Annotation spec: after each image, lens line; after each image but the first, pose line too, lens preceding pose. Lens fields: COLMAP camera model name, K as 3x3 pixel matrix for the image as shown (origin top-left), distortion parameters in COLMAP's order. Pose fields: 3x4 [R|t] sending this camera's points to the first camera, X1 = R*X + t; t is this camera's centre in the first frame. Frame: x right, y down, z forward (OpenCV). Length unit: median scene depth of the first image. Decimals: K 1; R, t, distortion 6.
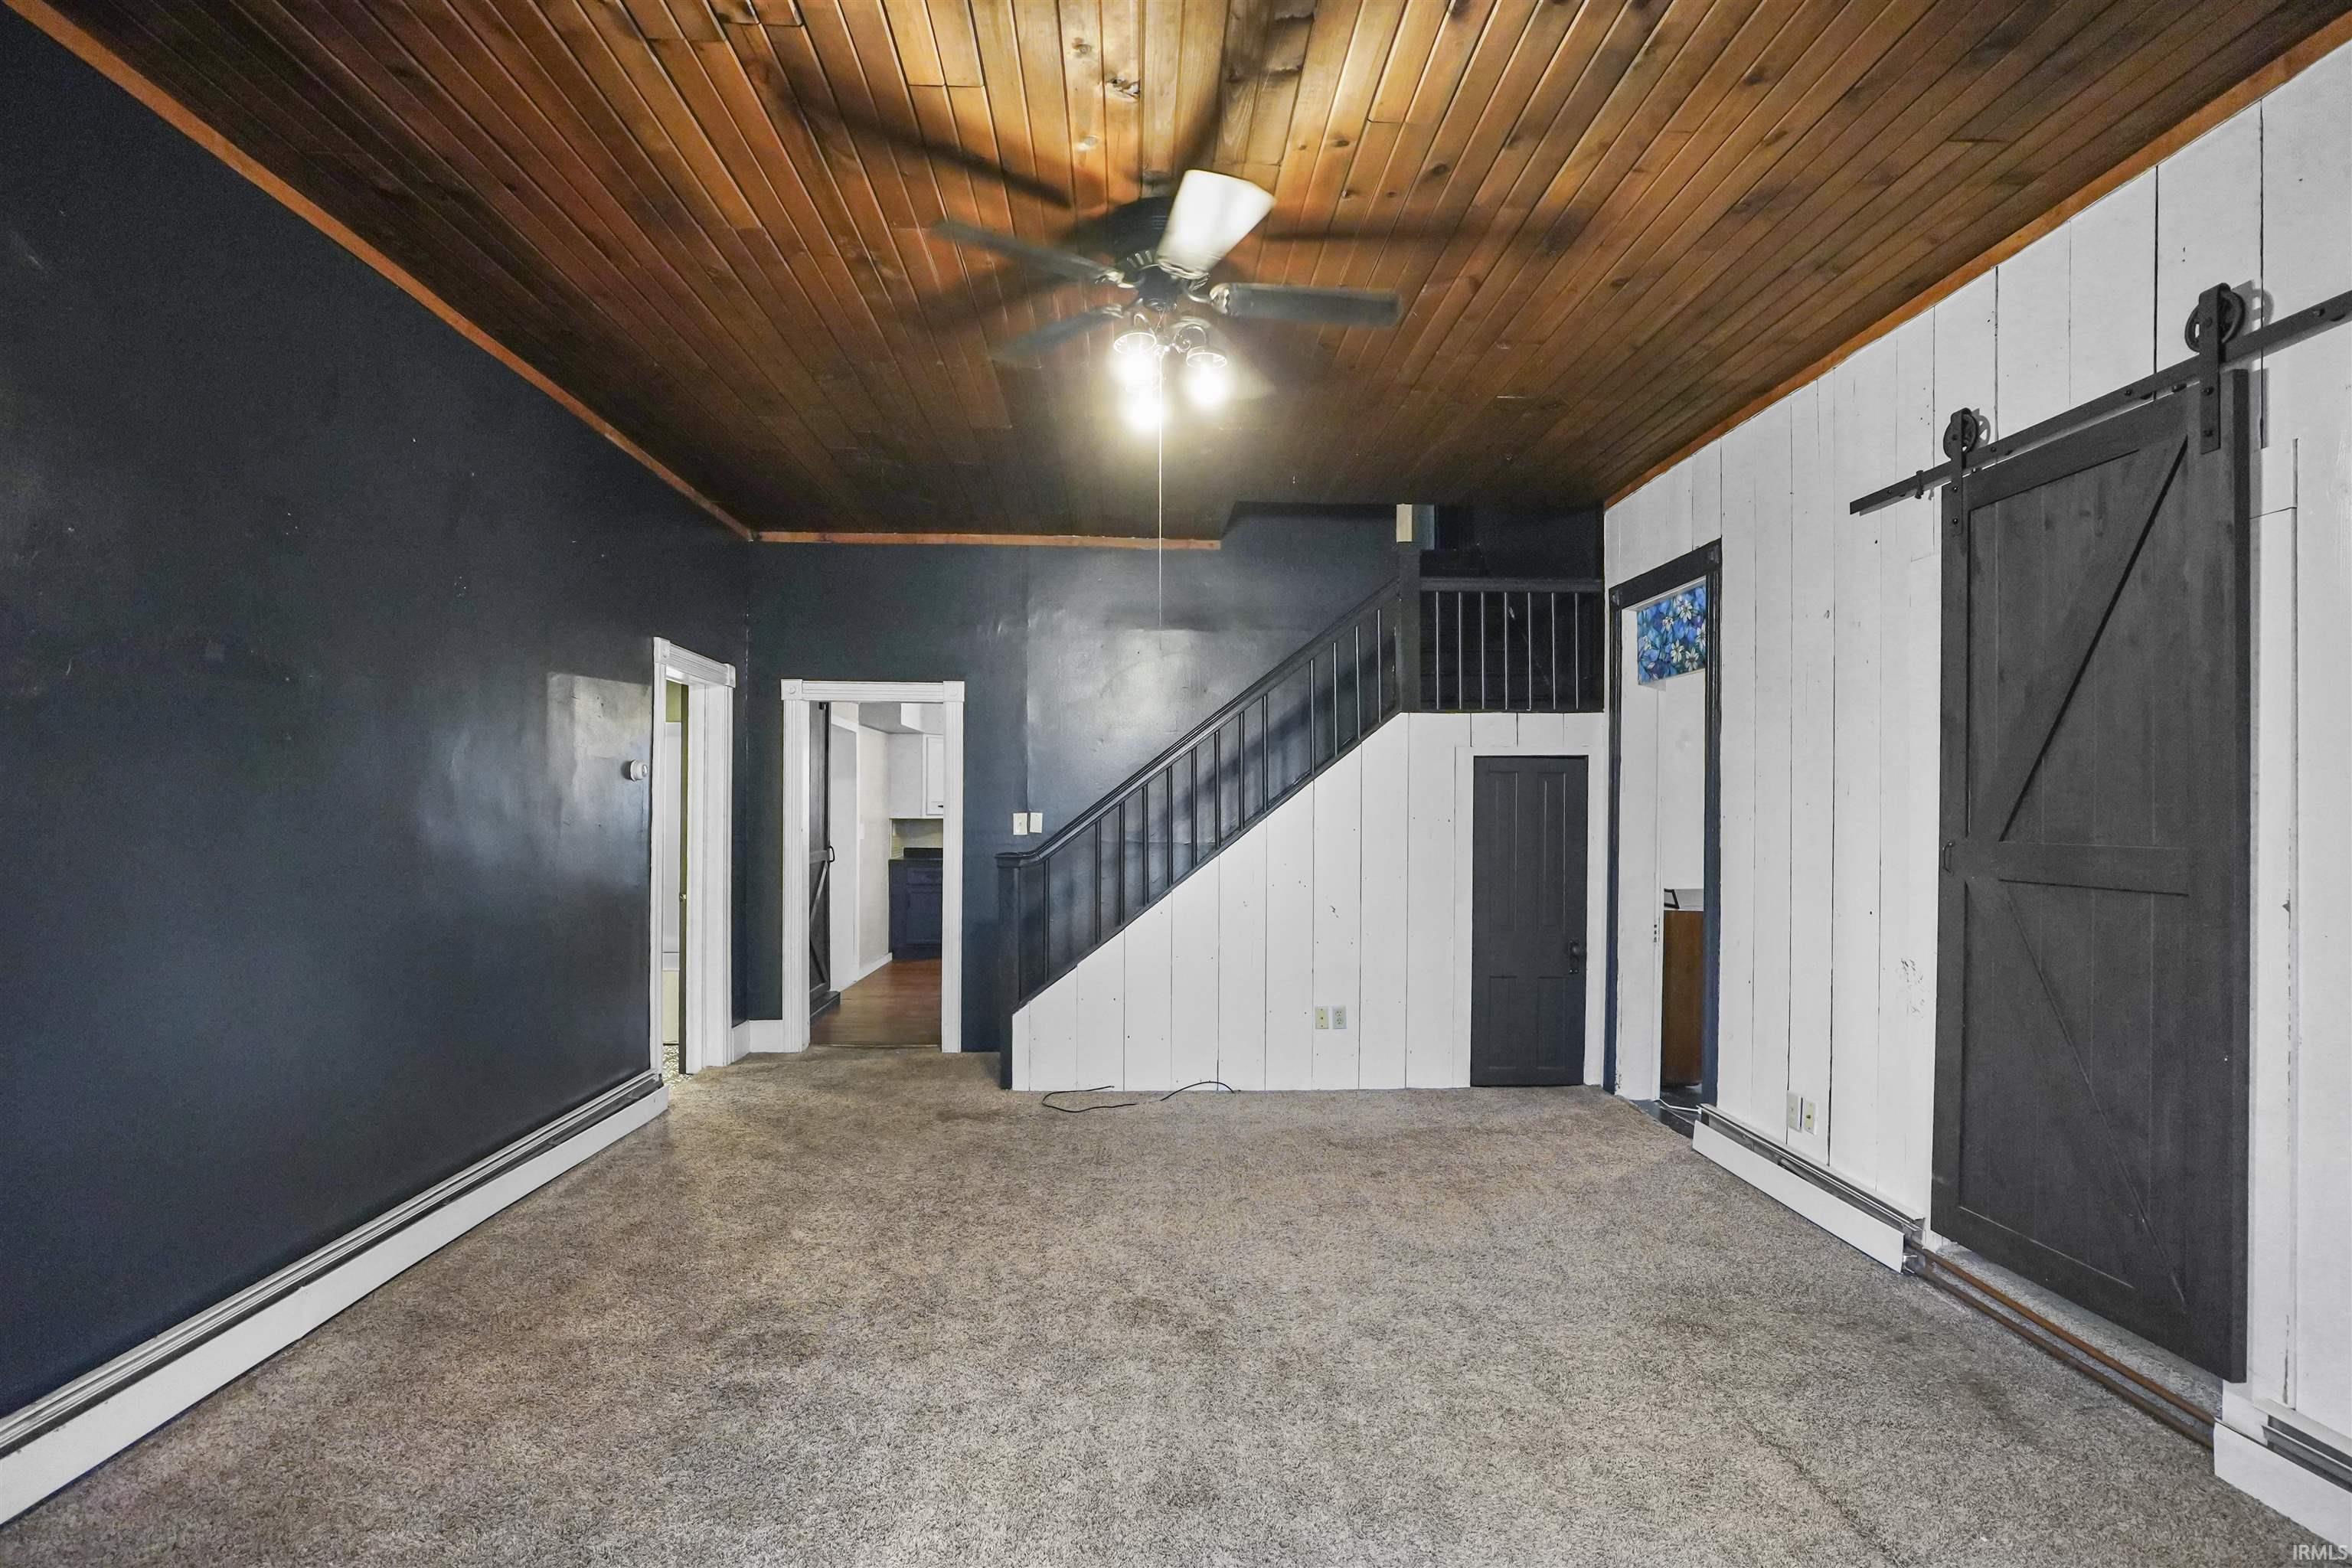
lens RADIAL K [[1110.7, 0, 1173.6], [0, 1110.7, 758.4], [0, 0, 1]] dist [-0.024435, 0.012751]
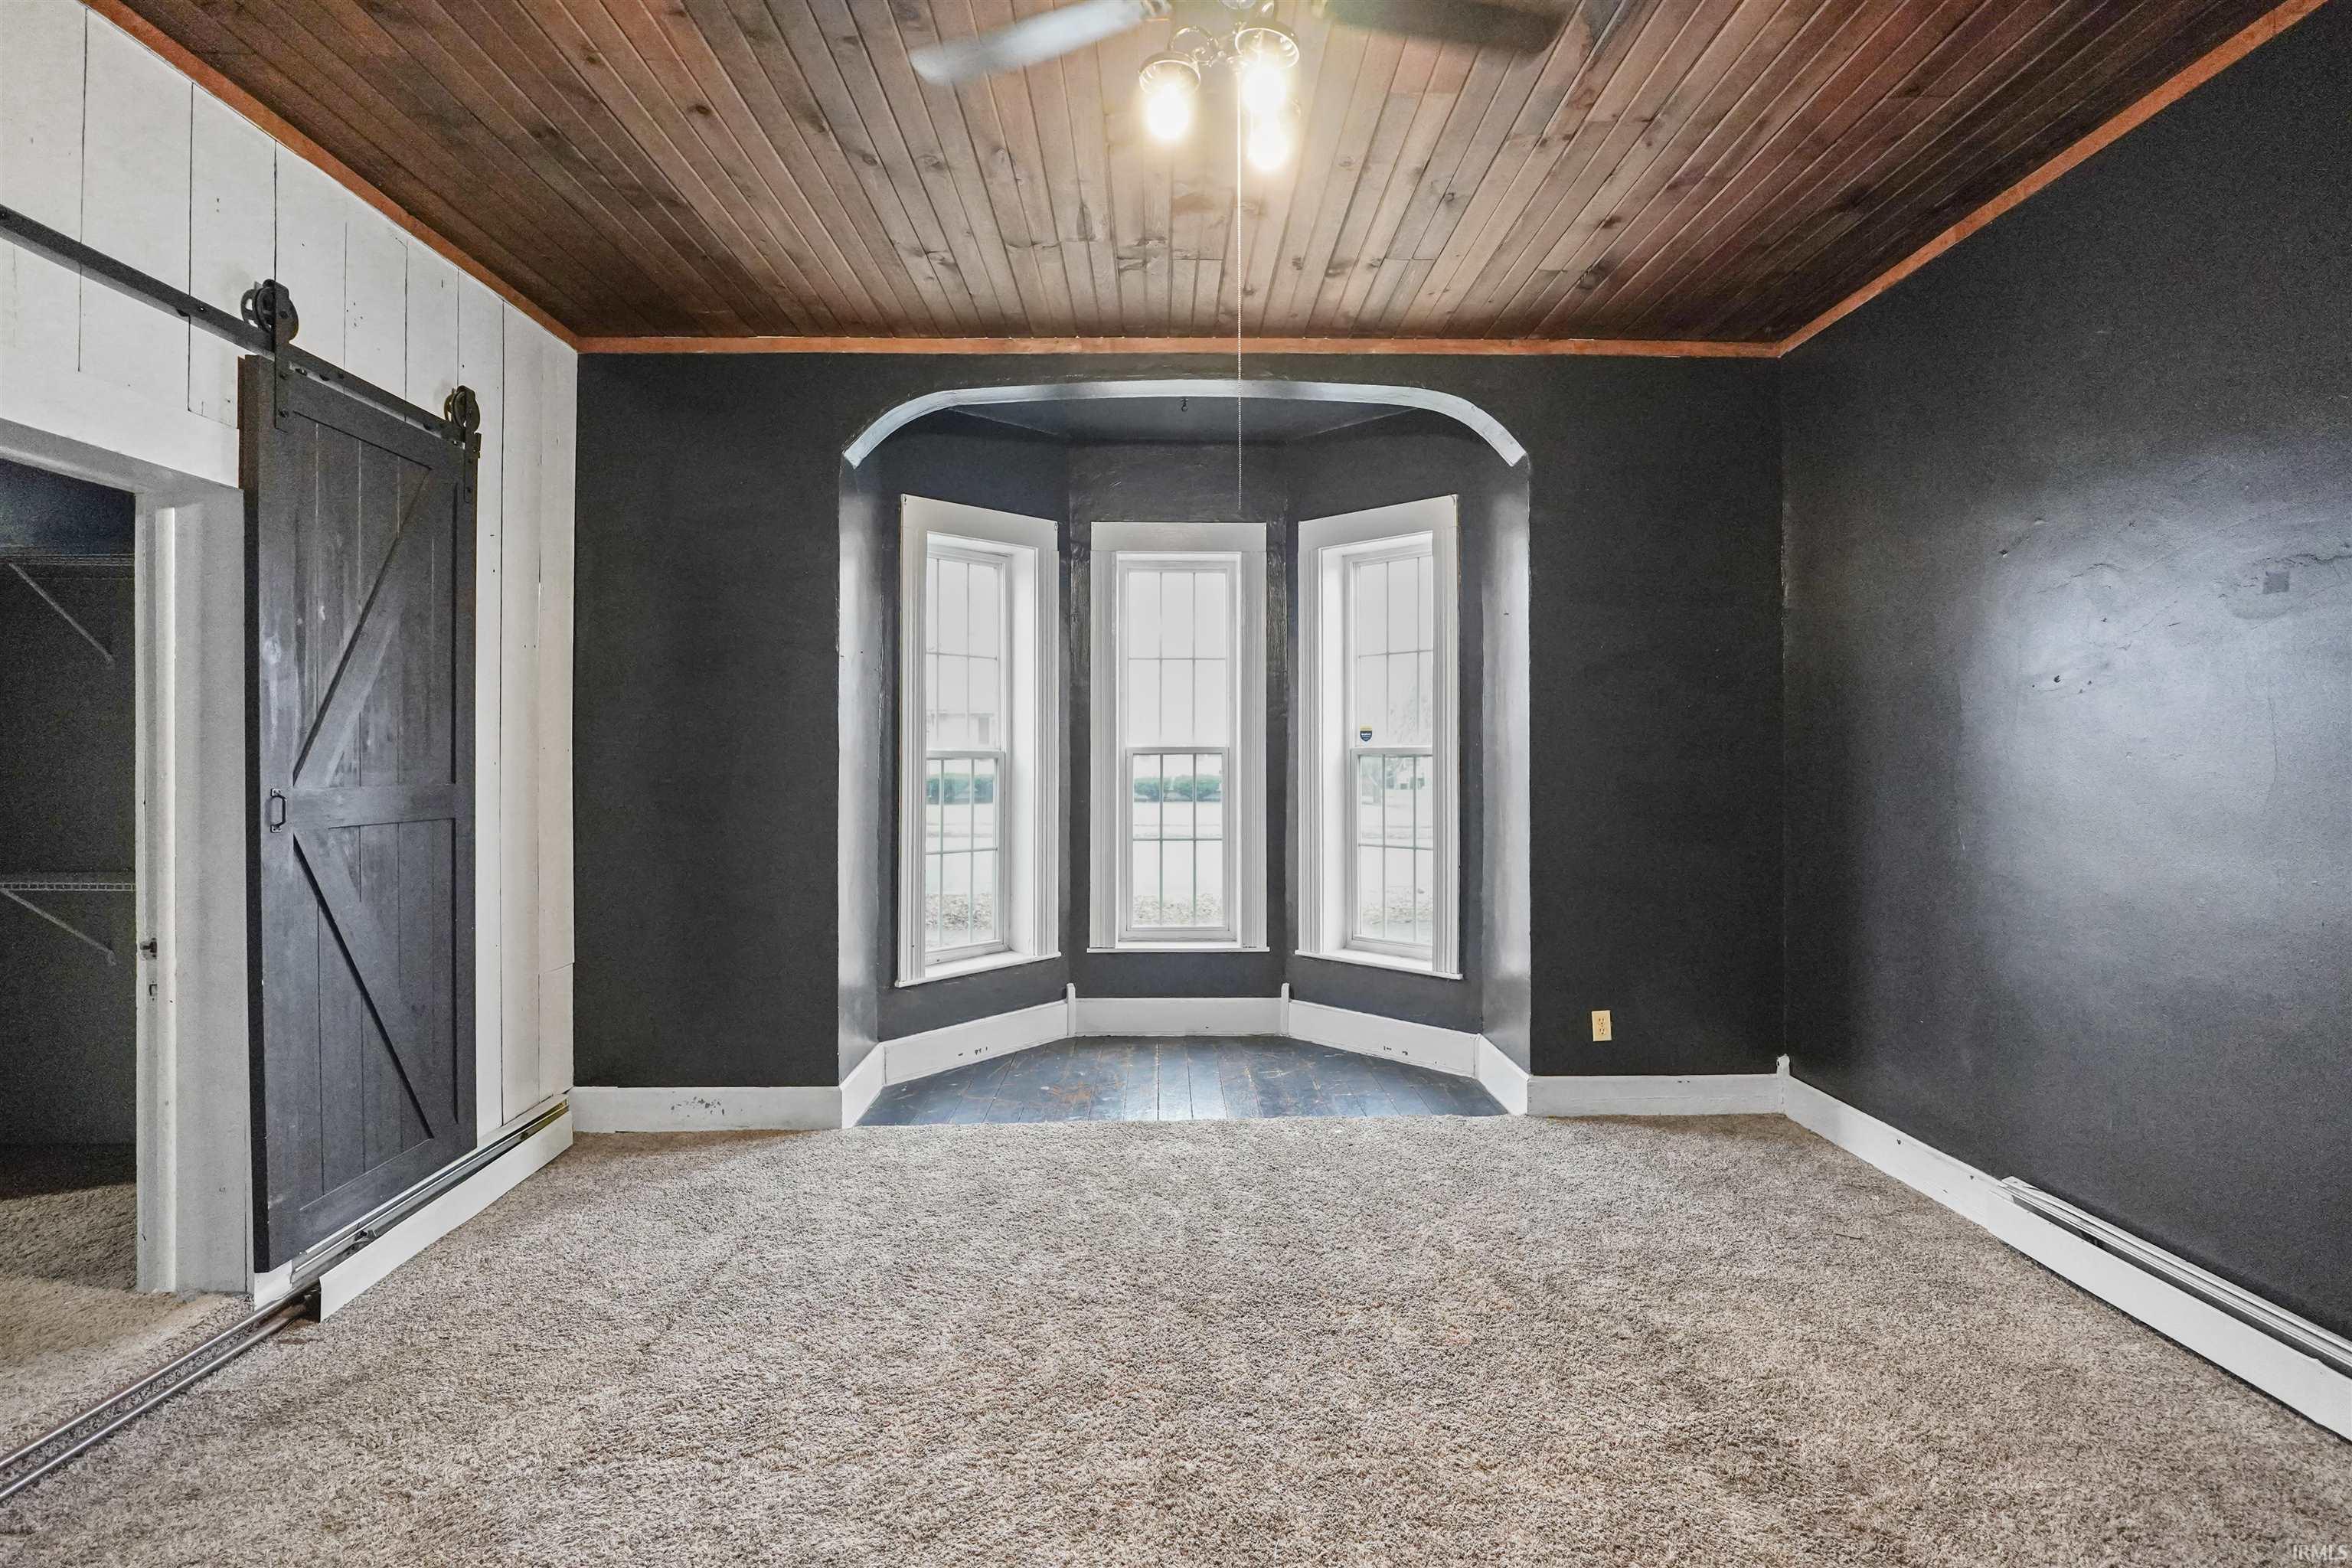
lens RADIAL K [[1110.7, 0, 1173.6], [0, 1110.7, 758.4], [0, 0, 1]] dist [-0.024435, 0.012751]
pose [[-0.999796, -0.007106, 0.018916, -0.004493], [-0.008272, 0.998022, -0.062326, 0.097538], [-0.018436, -0.062470, -0.997877, 1.710159]]
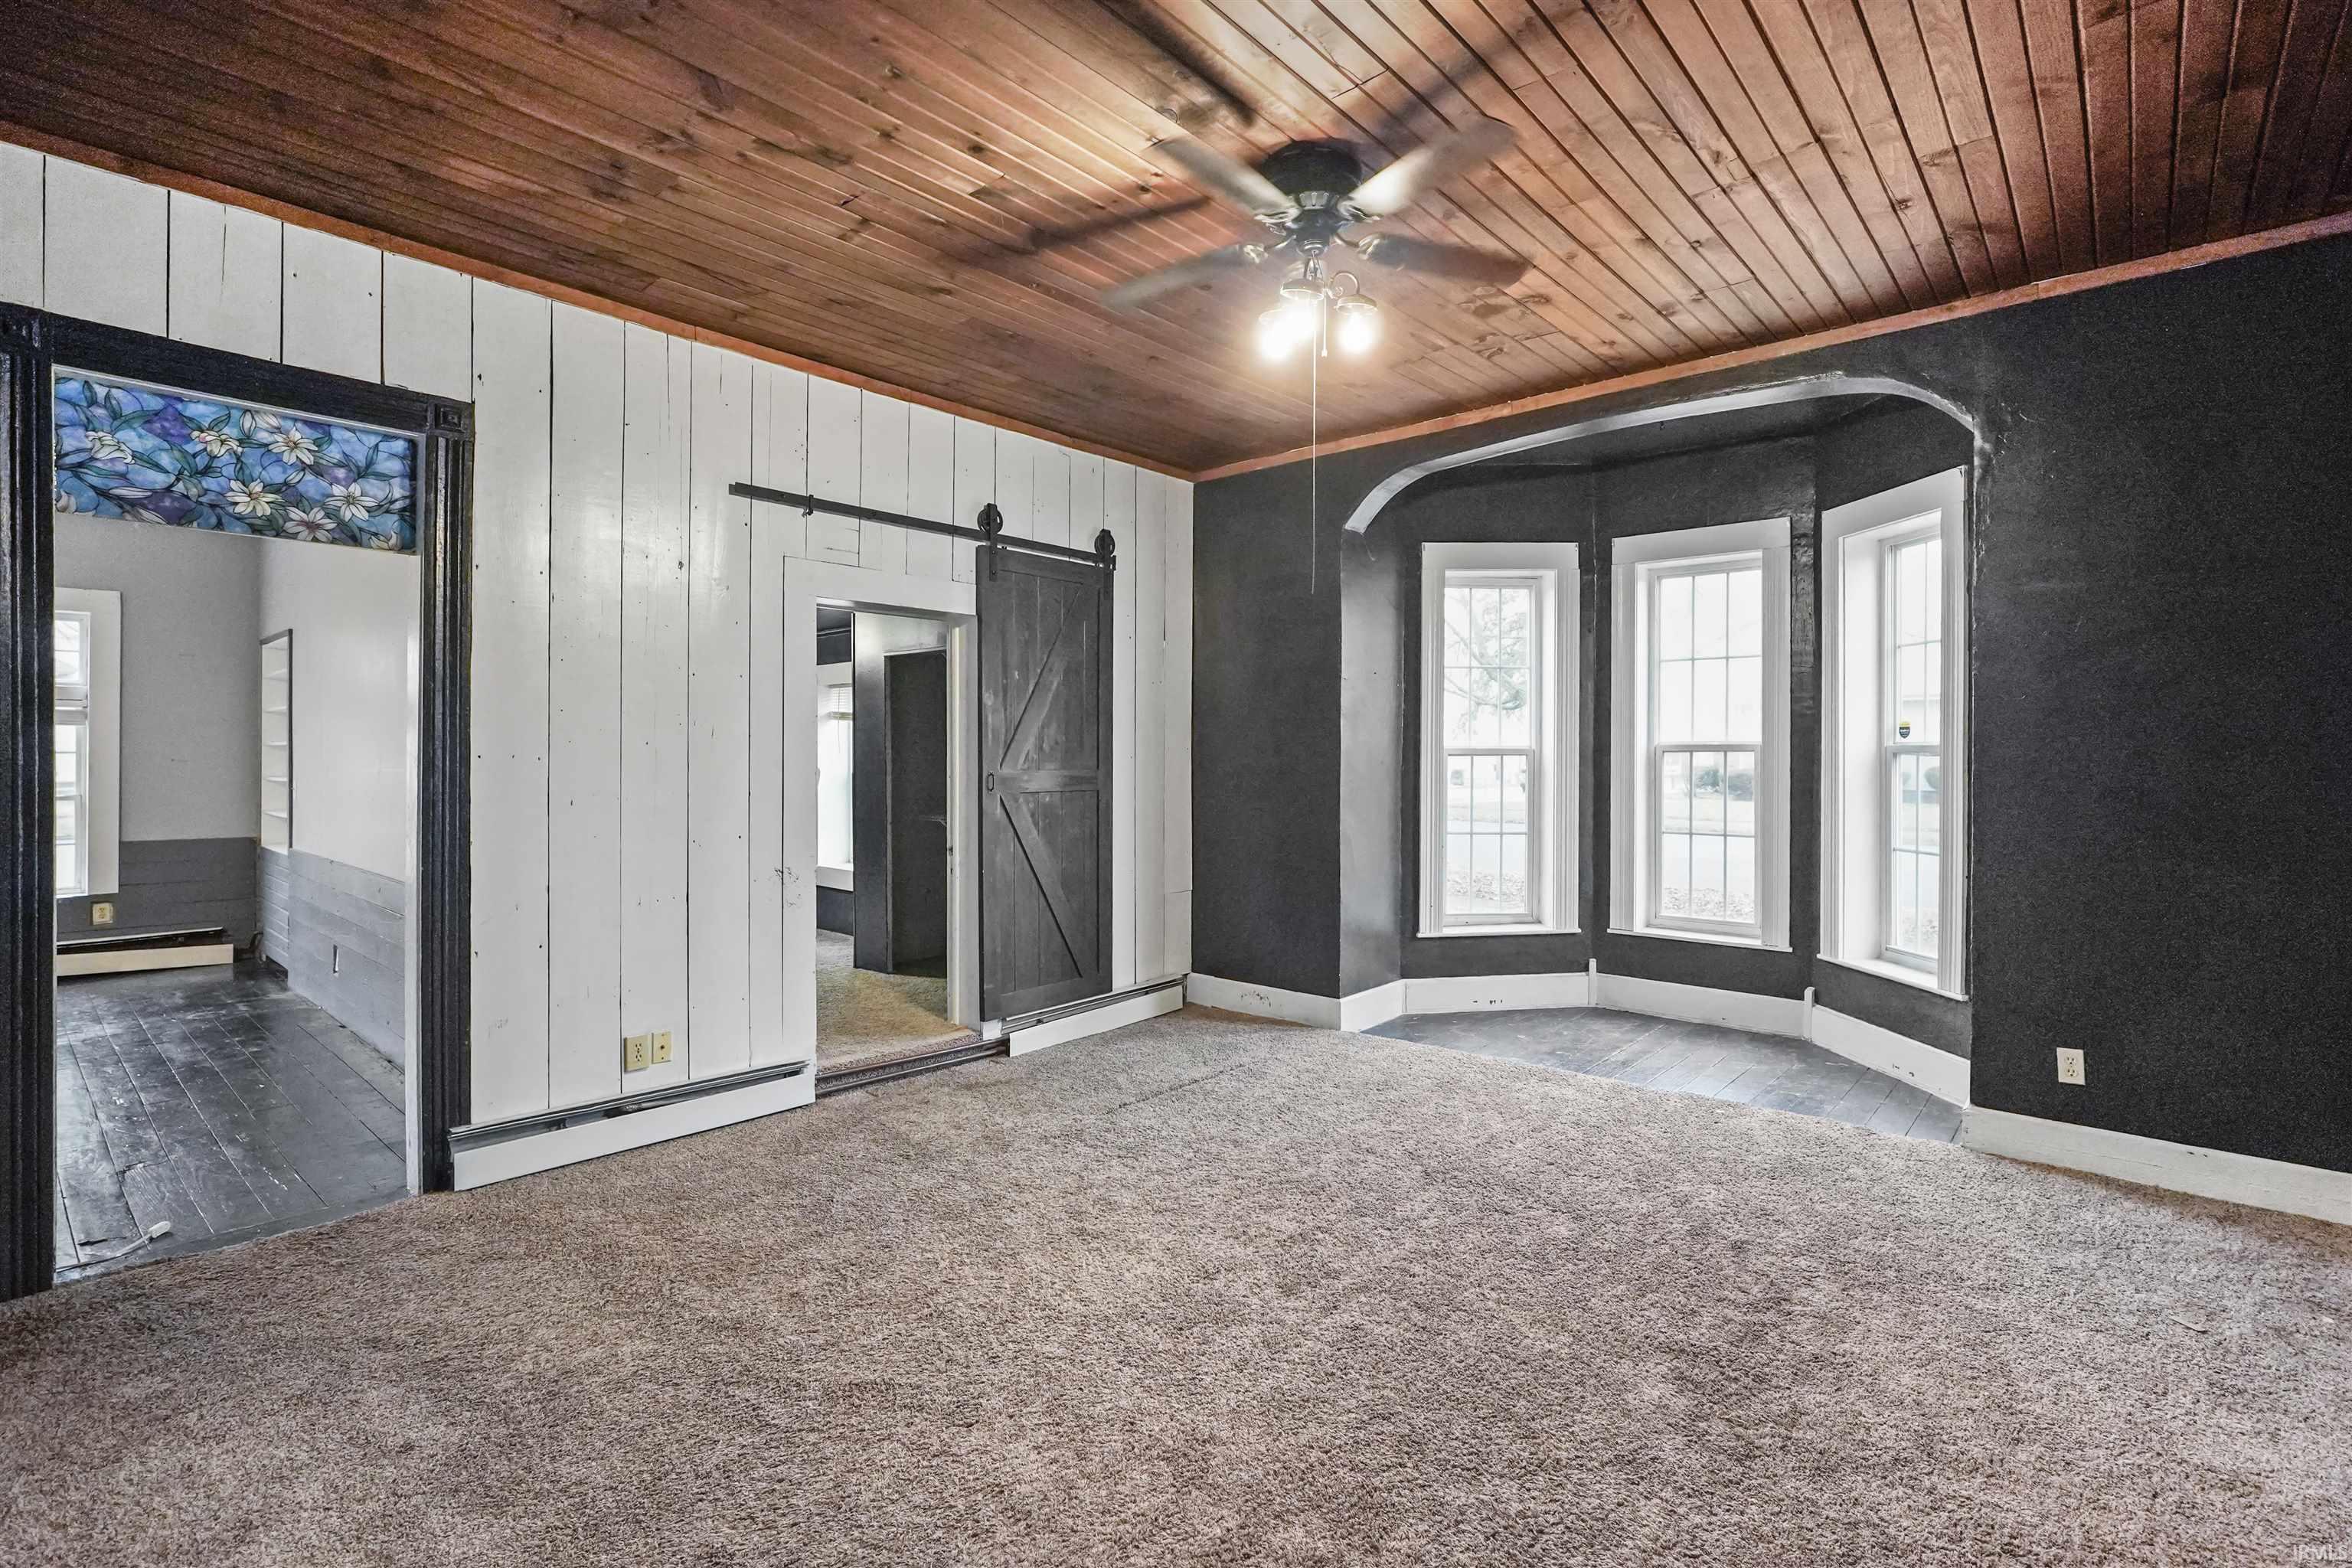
lens RADIAL K [[1110.7, 0, 1173.6], [0, 1110.7, 758.4], [0, 0, 1]] dist [-0.024435, 0.012751]
pose [[-0.711442, -0.013367, 0.702618, -0.602958], [-0.050535, 0.998204, -0.032178, 0.094811], [-0.700926, -0.058400, -0.710839, 1.840488]]
